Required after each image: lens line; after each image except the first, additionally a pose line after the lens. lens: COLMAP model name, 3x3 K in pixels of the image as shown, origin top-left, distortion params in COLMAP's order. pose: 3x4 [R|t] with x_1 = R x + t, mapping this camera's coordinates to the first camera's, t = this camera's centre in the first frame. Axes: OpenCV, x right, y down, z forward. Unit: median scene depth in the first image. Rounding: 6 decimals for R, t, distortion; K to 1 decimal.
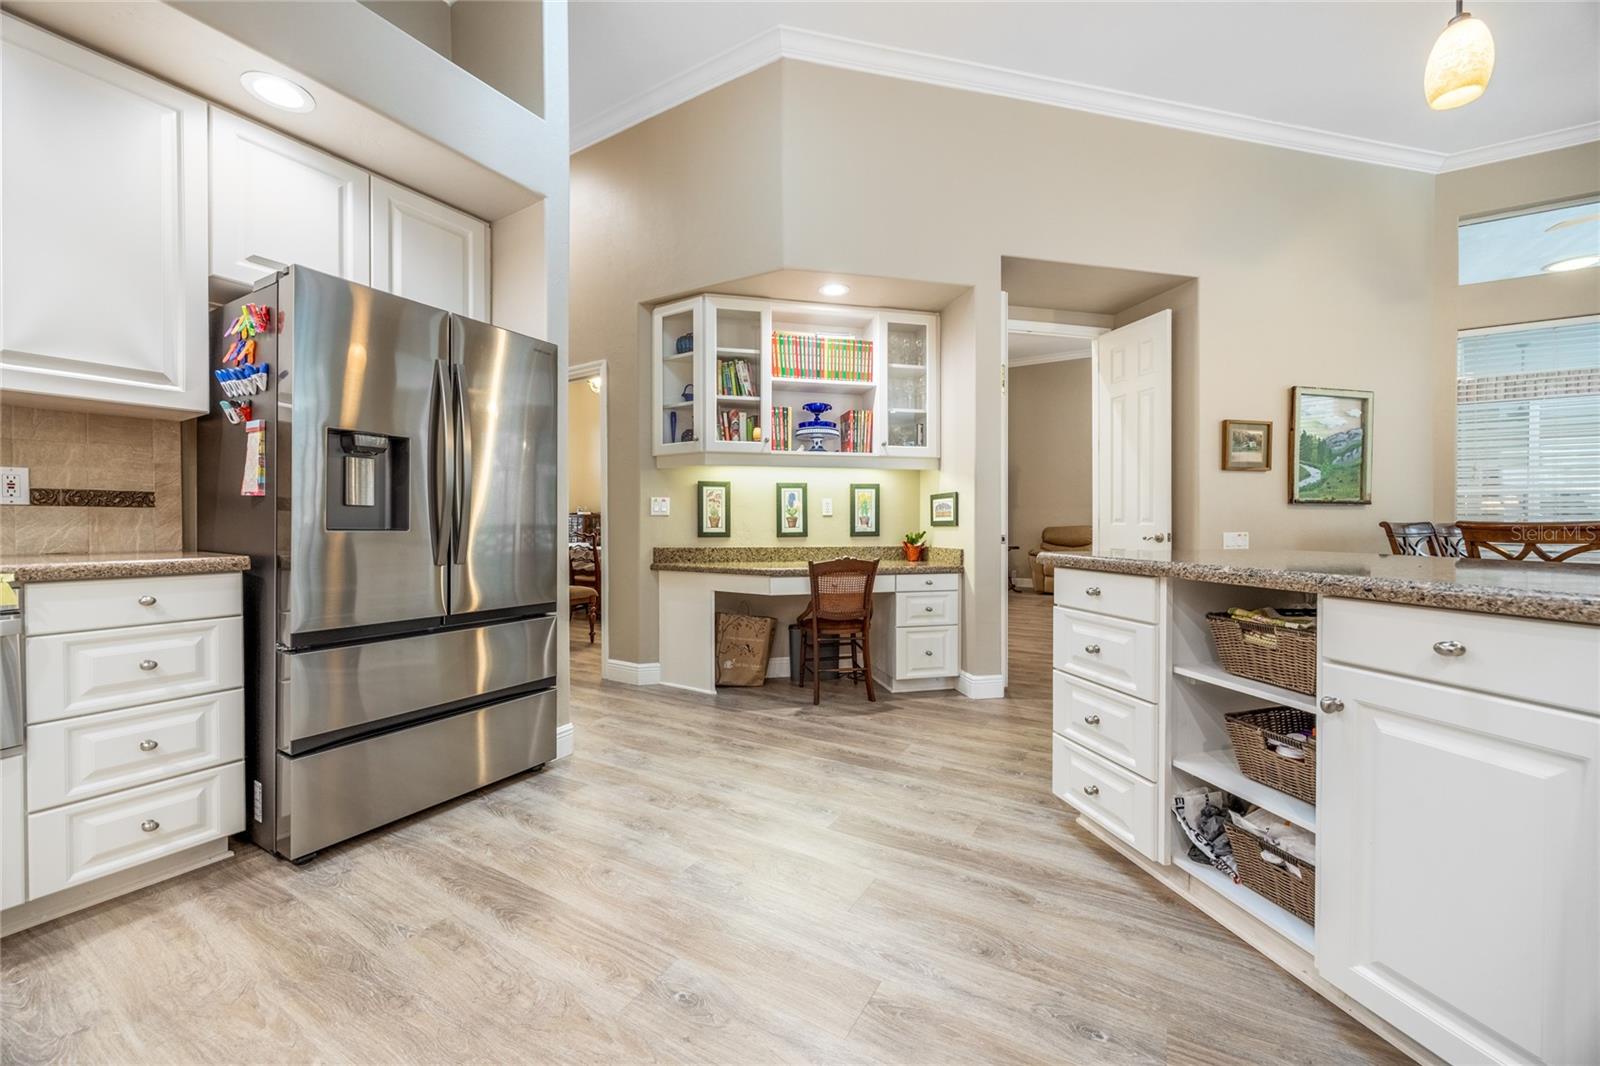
lens RADIAL K [[606.5, 0, 804.9], [0, 606.5, 527.6], [0, 0, 1]] dist [-0.003526, 0.000531]
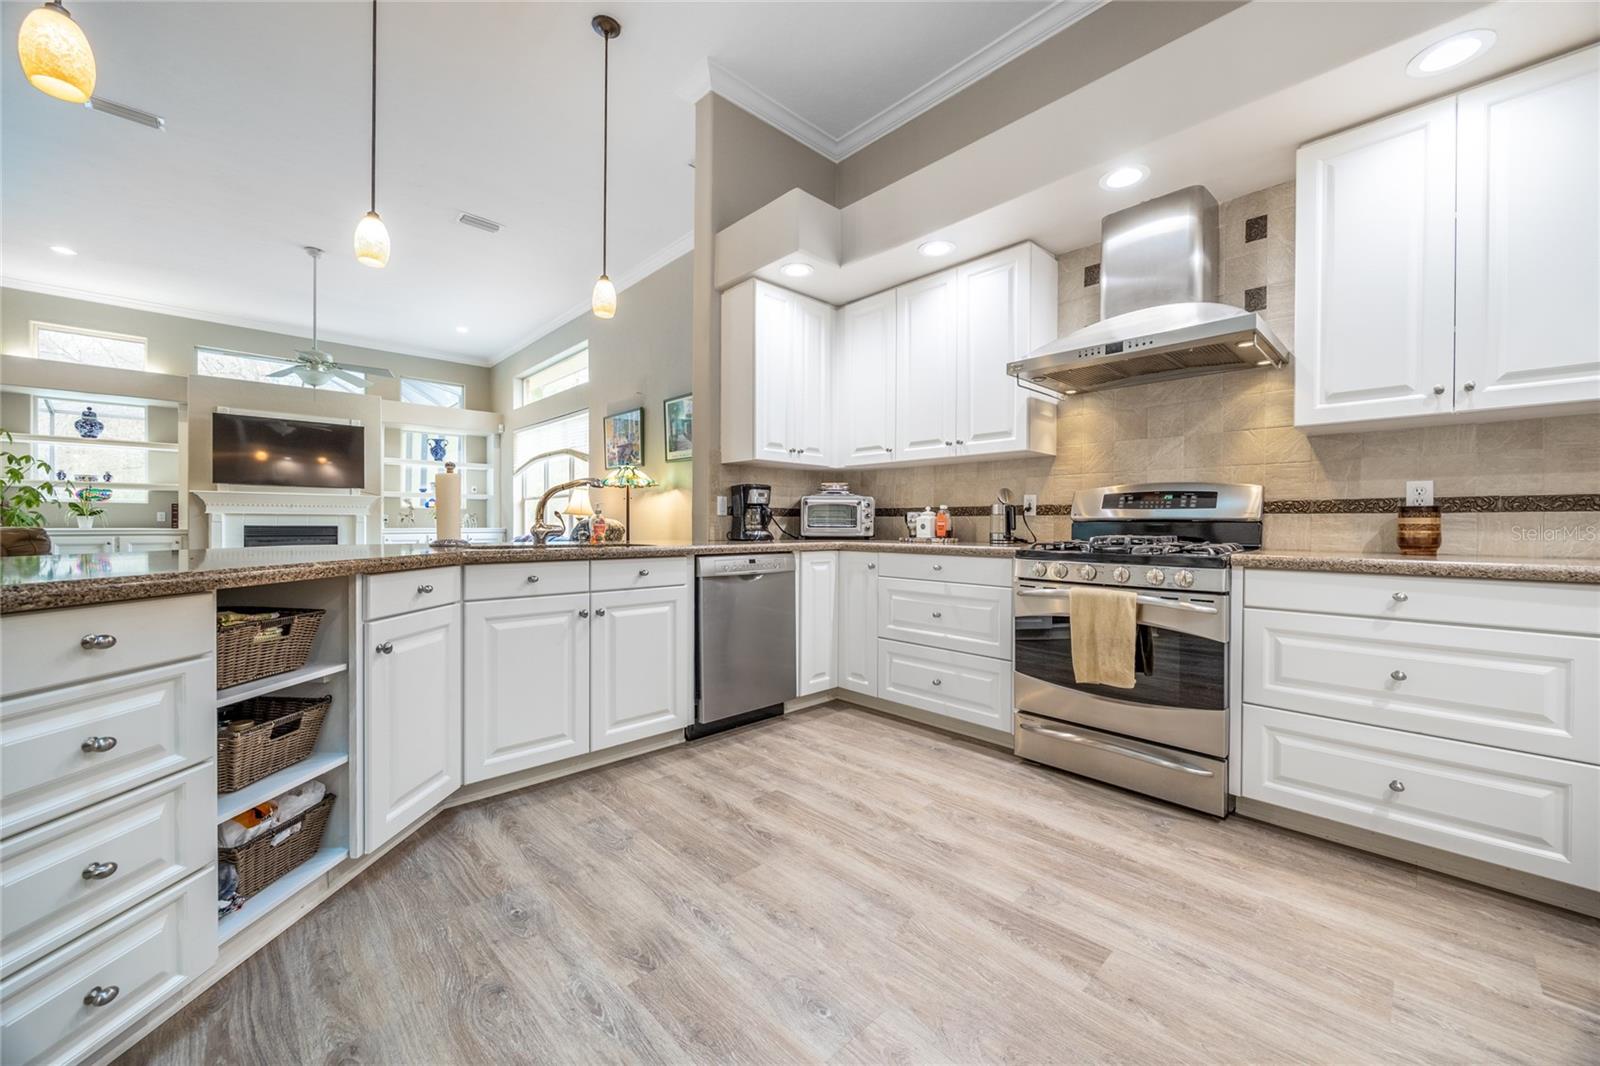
lens RADIAL K [[606.5, 0, 805.3], [0, 606.5, 529.8], [0, 0, 1]] dist [-0.003526, 0.000531]
pose [[-0.963698, -0.006727, 0.266911, -0.154516], [-0.003248, 0.999904, 0.013472, -0.003288], [-0.266976, 0.012116, -0.963627, 0.697776]]
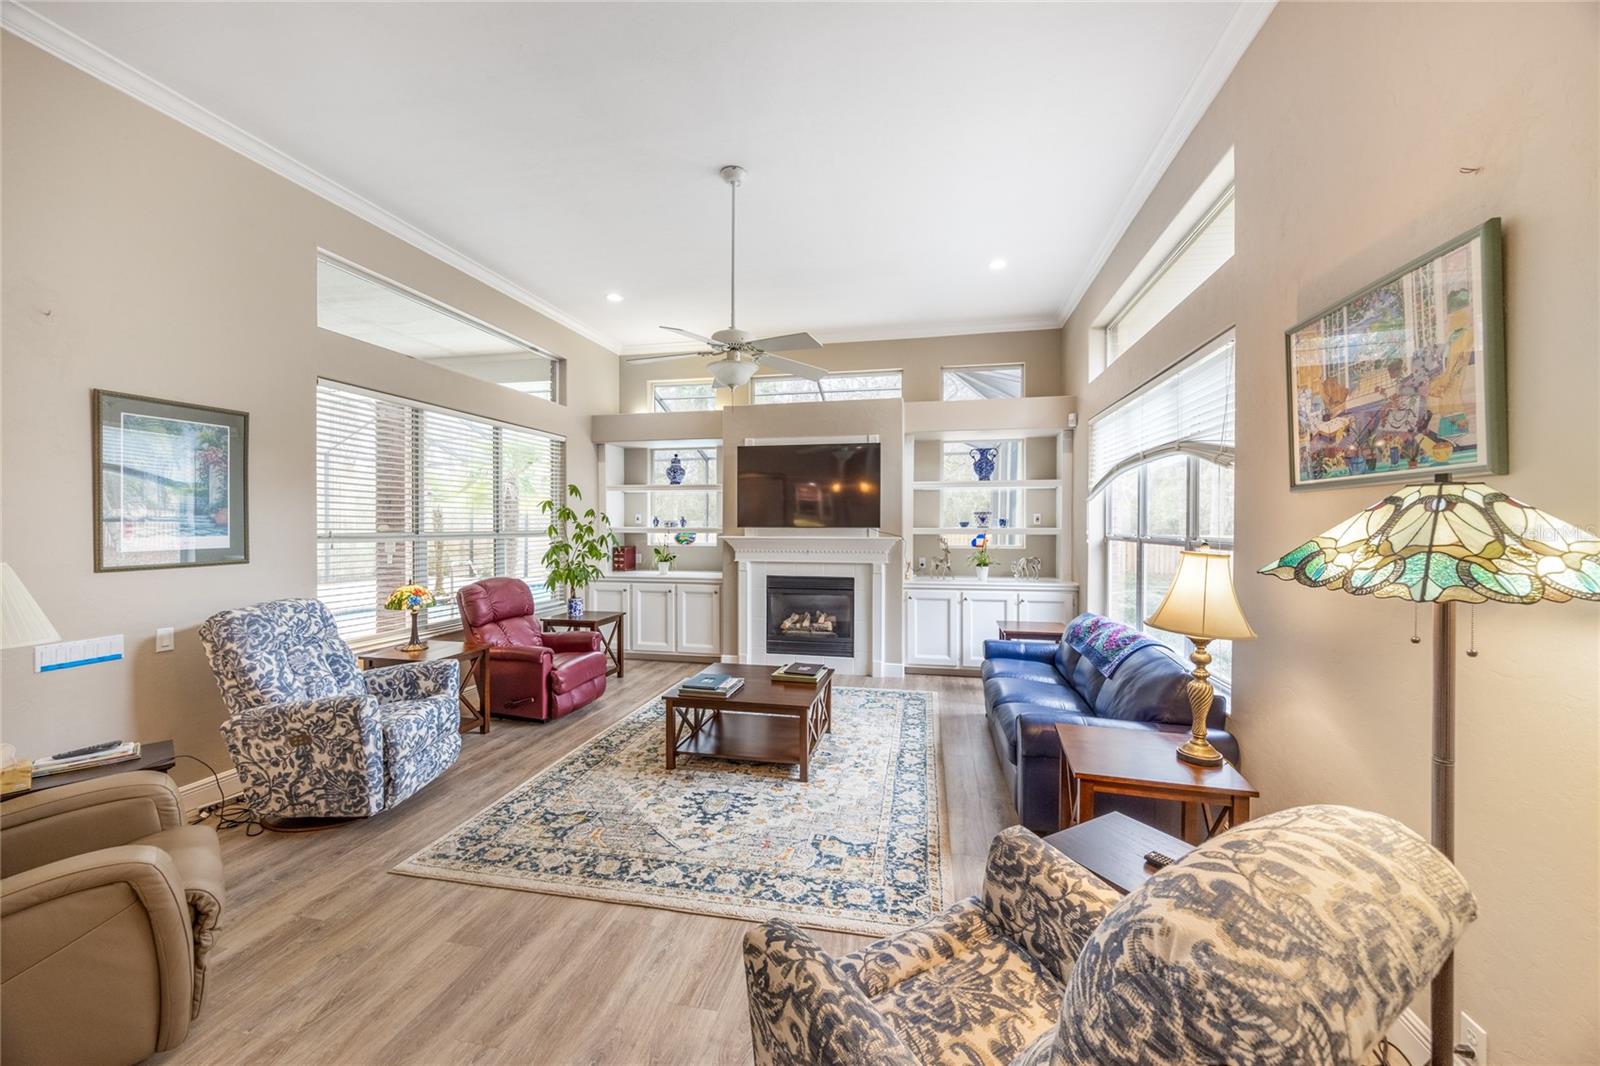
lens RADIAL K [[606.5, 0, 801.8], [0, 606.5, 530.8], [0, 0, 1]] dist [-0.003526, 0.000531]
pose [[-0.320921, -0.011192, 0.947040, 0.535343], [0.001903, 0.999921, 0.012462, -0.132035], [-0.947104, 0.005802, -0.320874, -0.299051]]
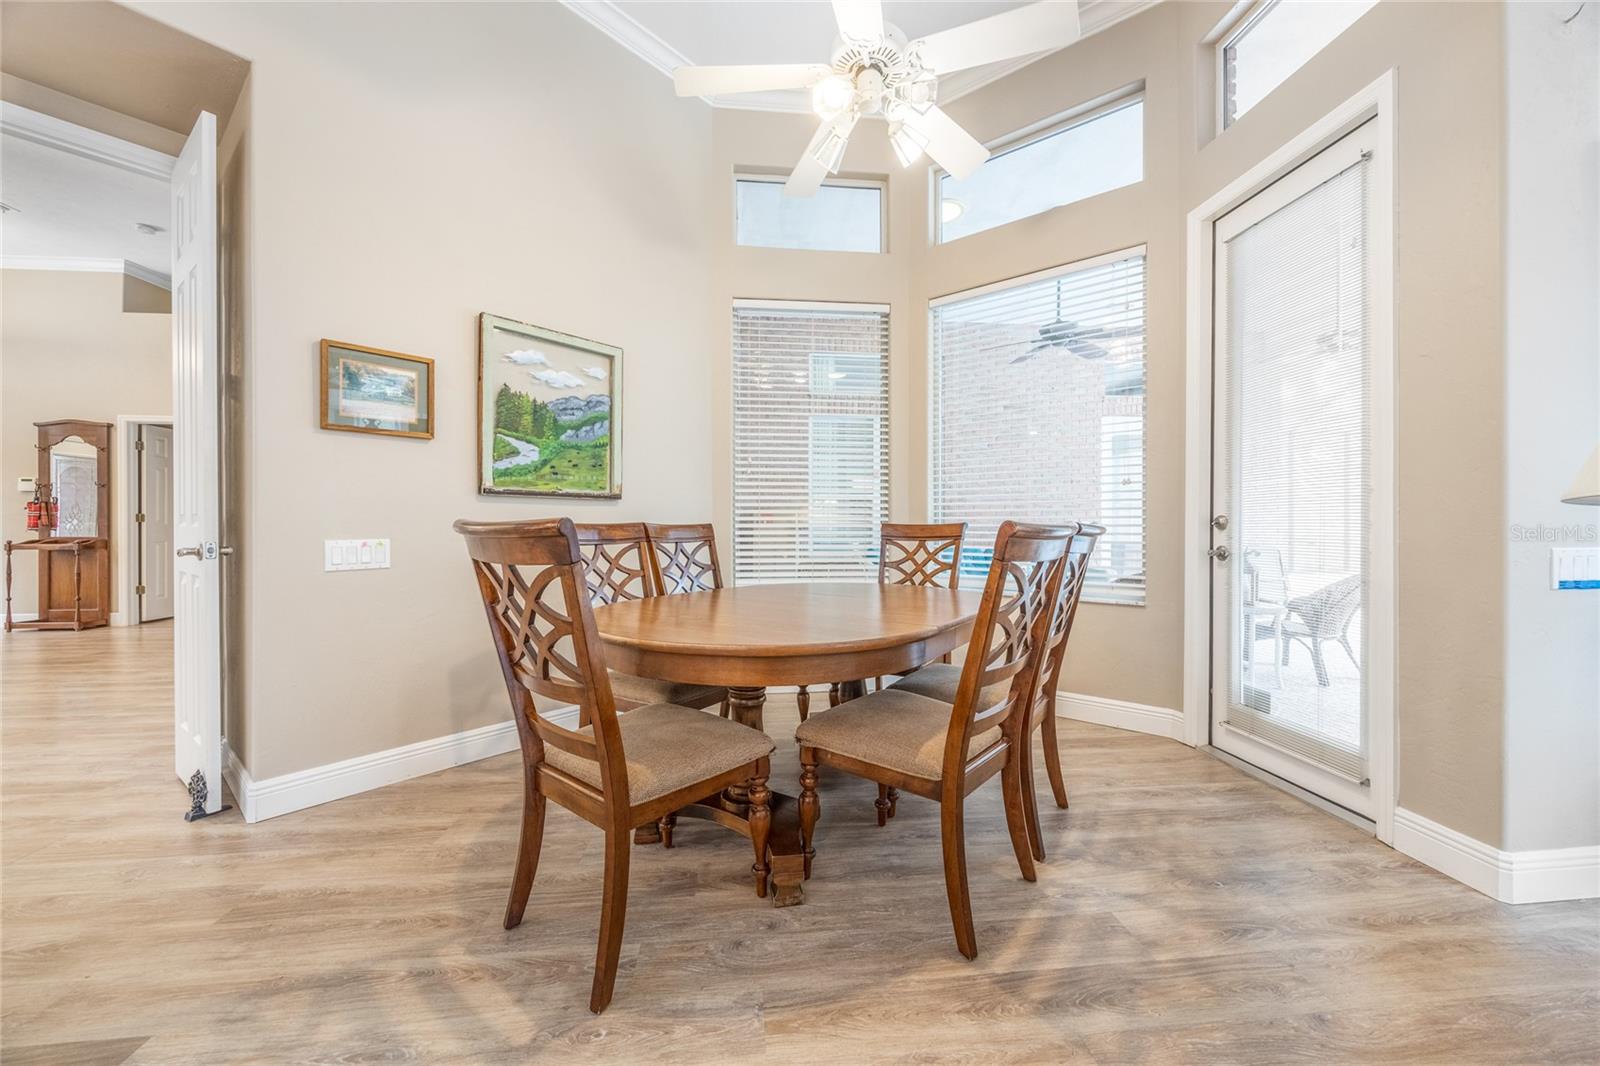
lens RADIAL K [[606.5, 0, 799.0], [0, 606.5, 531.9], [0, 0, 1]] dist [-0.003526, 0.000531]
pose [[0.799244, -0.006994, 0.600966, 0.770830], [0.006115, 0.999975, 0.003505, 0.000594], [-0.600976, 0.000874, 0.799267, 0.315026]]
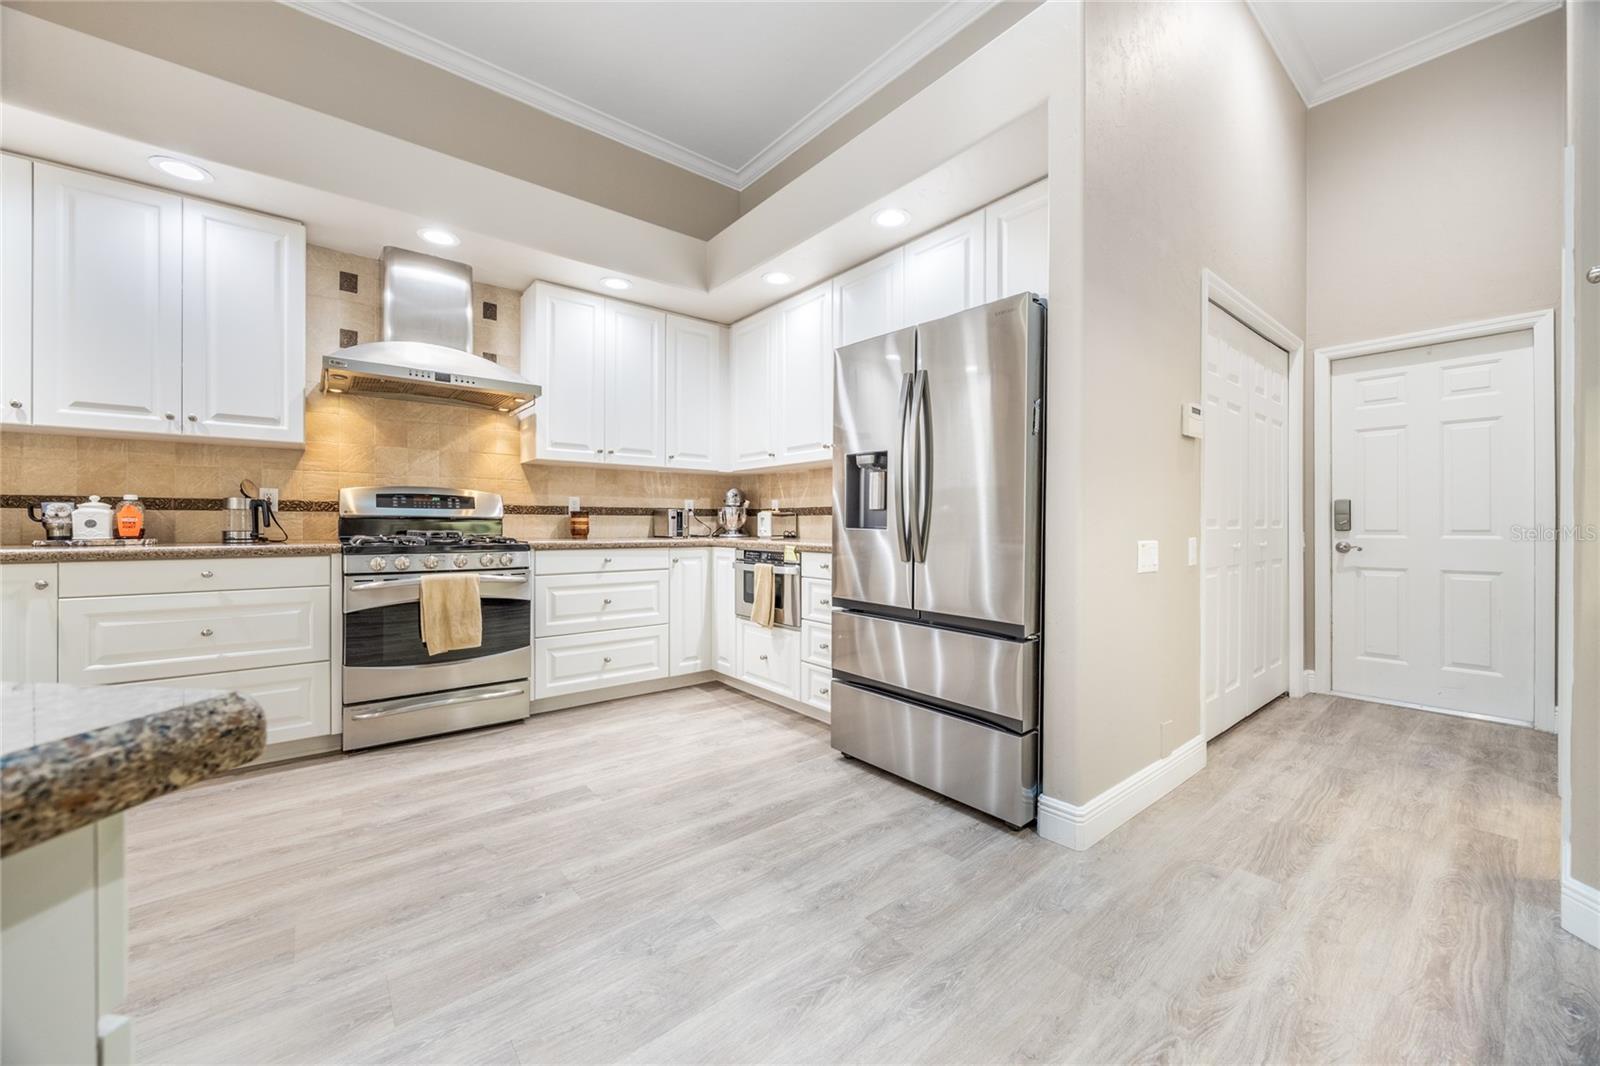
lens RADIAL K [[606.5, 0, 805.4], [0, 606.5, 525.6], [0, 0, 1]] dist [-0.003526, 0.000531]
pose [[-0.340735, 0.001727, -0.940158, 0.286088], [-0.007850, 0.999958, 0.004682, -0.003435], [0.940127, 0.008975, -0.340707, 0.702509]]
